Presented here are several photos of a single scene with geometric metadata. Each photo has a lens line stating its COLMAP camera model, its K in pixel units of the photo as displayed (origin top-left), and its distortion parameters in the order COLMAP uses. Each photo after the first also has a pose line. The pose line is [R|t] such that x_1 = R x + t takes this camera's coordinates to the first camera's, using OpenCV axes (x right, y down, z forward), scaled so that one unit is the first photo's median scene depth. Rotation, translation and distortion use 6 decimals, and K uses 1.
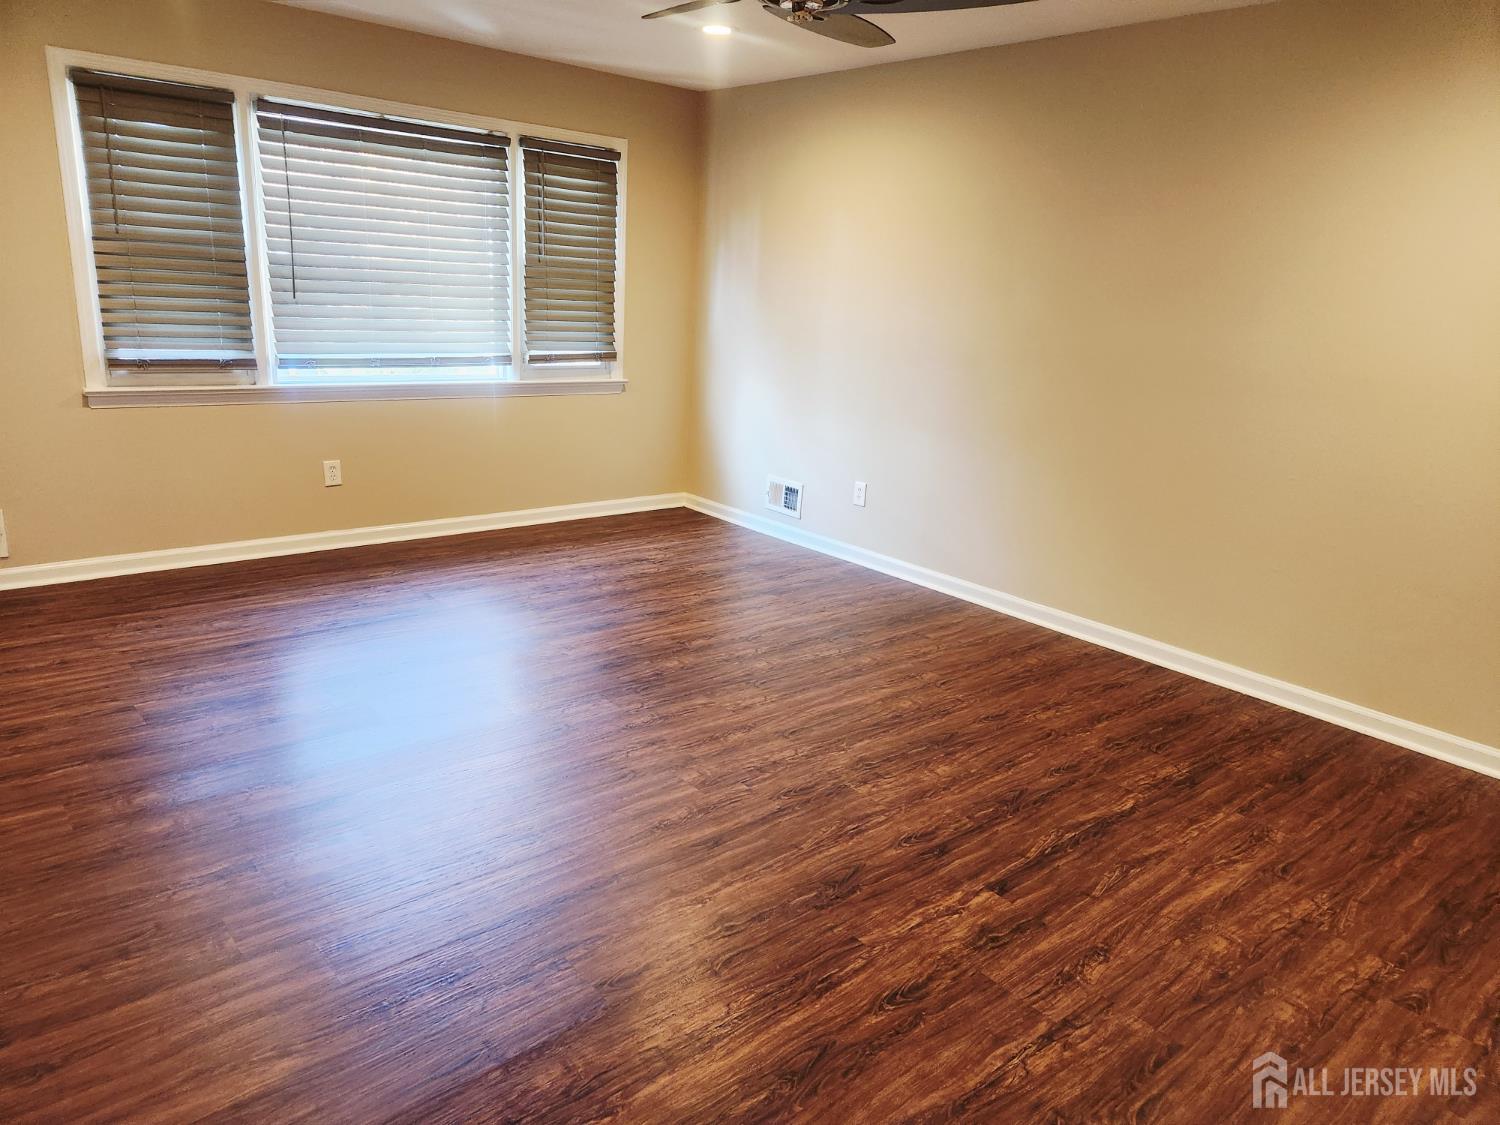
lens RADIAL K [[990.6, 0, 752.1], [0, 990.6, 559.8], [0, 0, 1]] dist [0.079165, -0.057062]
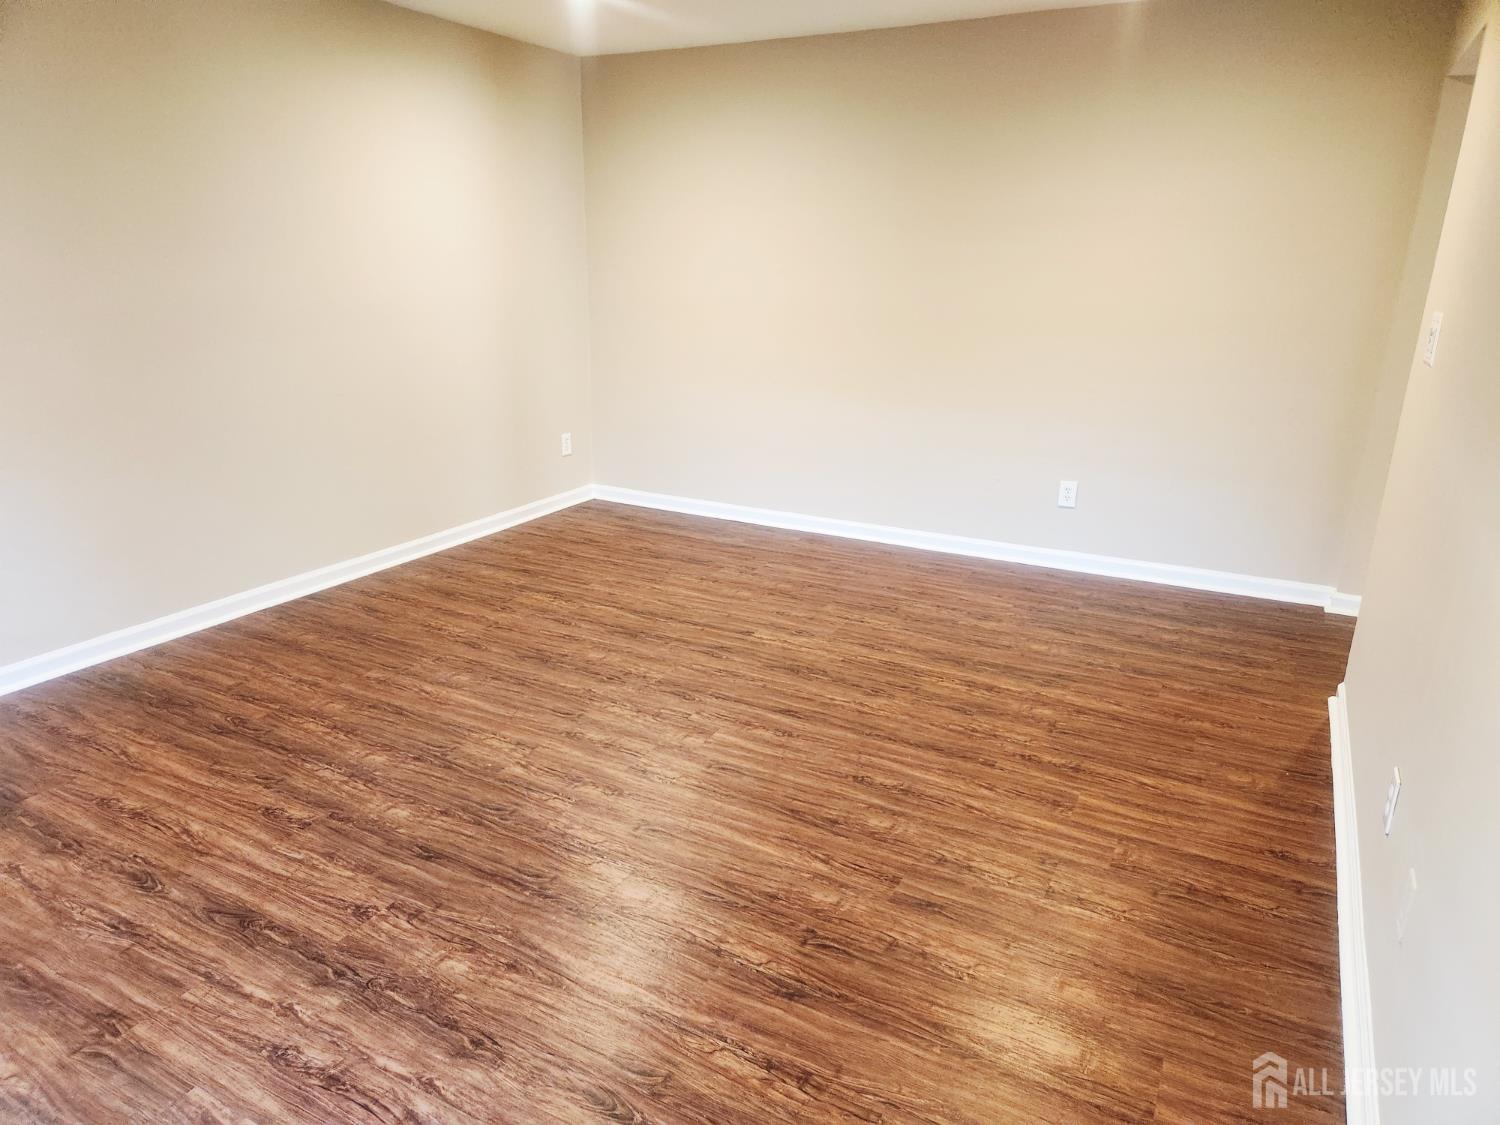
lens RADIAL K [[990.6, 0, 707.3], [0, 990.6, 593.0], [0, 0, 1]] dist [0.079165, -0.057062]
pose [[-0.338519, -0.361430, 0.868777, -0.645530], [0.223438, 0.866004, 0.447339, -0.270501], [-0.914046, 0.345551, -0.212402, 0.804575]]
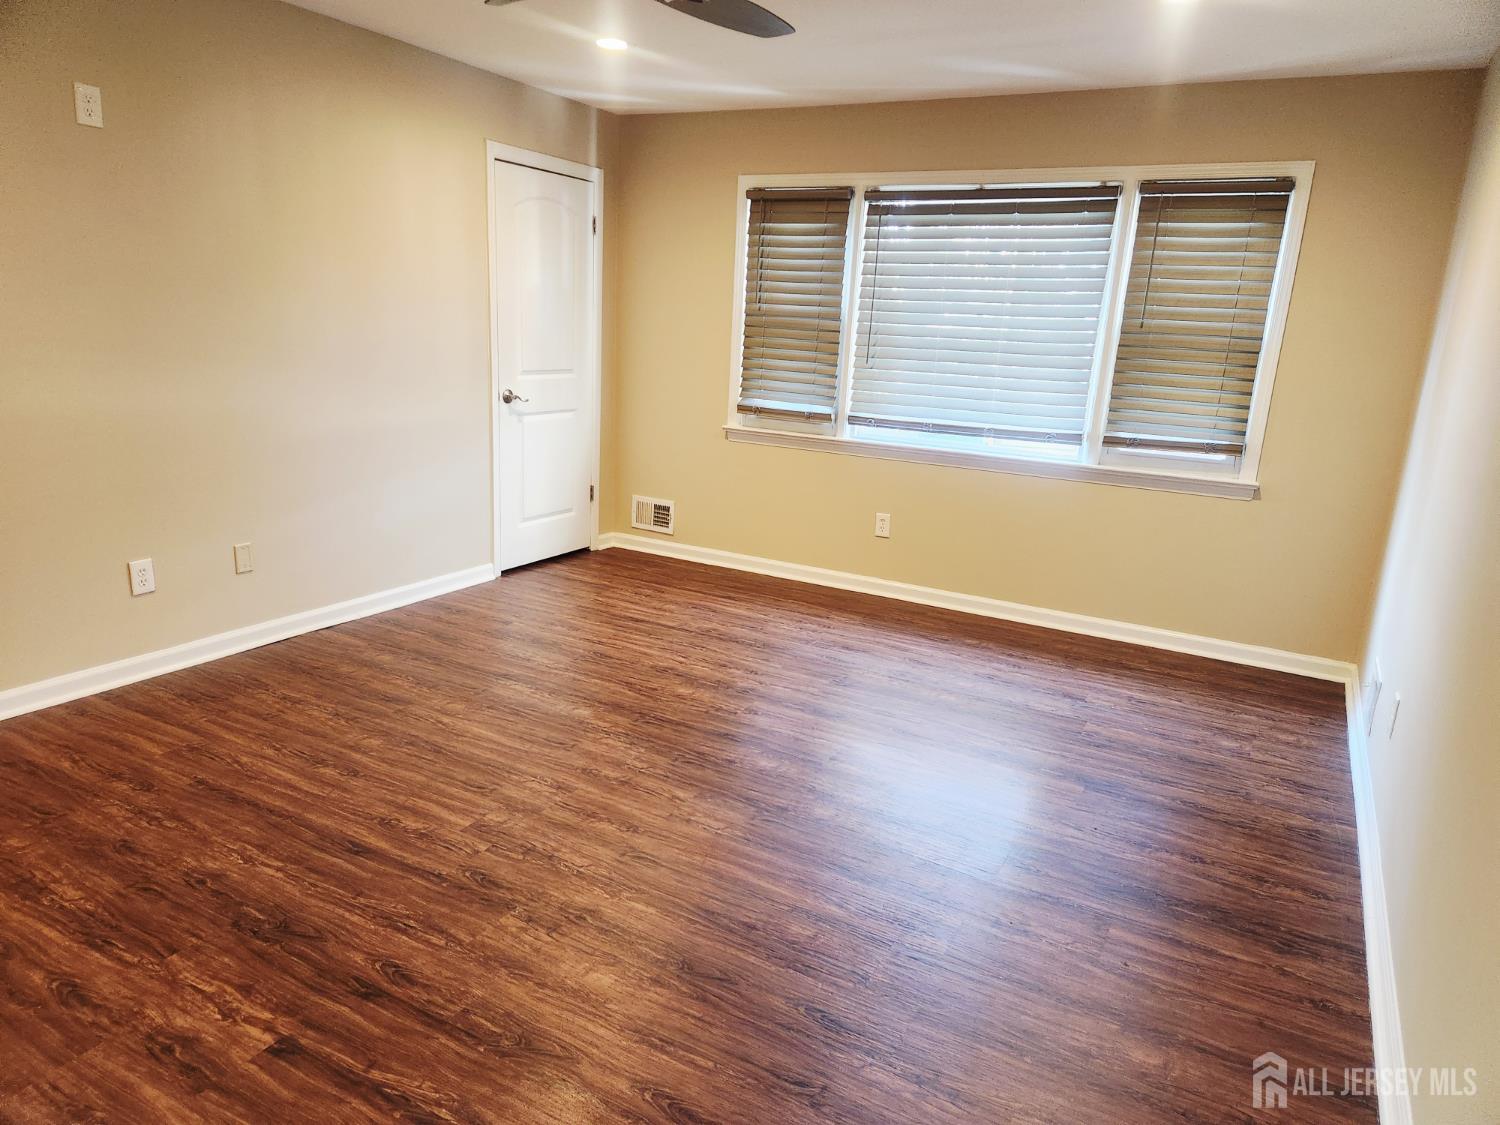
lens RADIAL K [[990.6, 0, 745.4], [0, 990.6, 568.4], [0, 0, 1]] dist [0.079165, -0.057062]
pose [[0.361000, 0.198262, -0.911247, 0.597291], [-0.282744, 0.954415, 0.095643, -0.120691], [0.888670, 0.223123, 0.400601, 0.537193]]
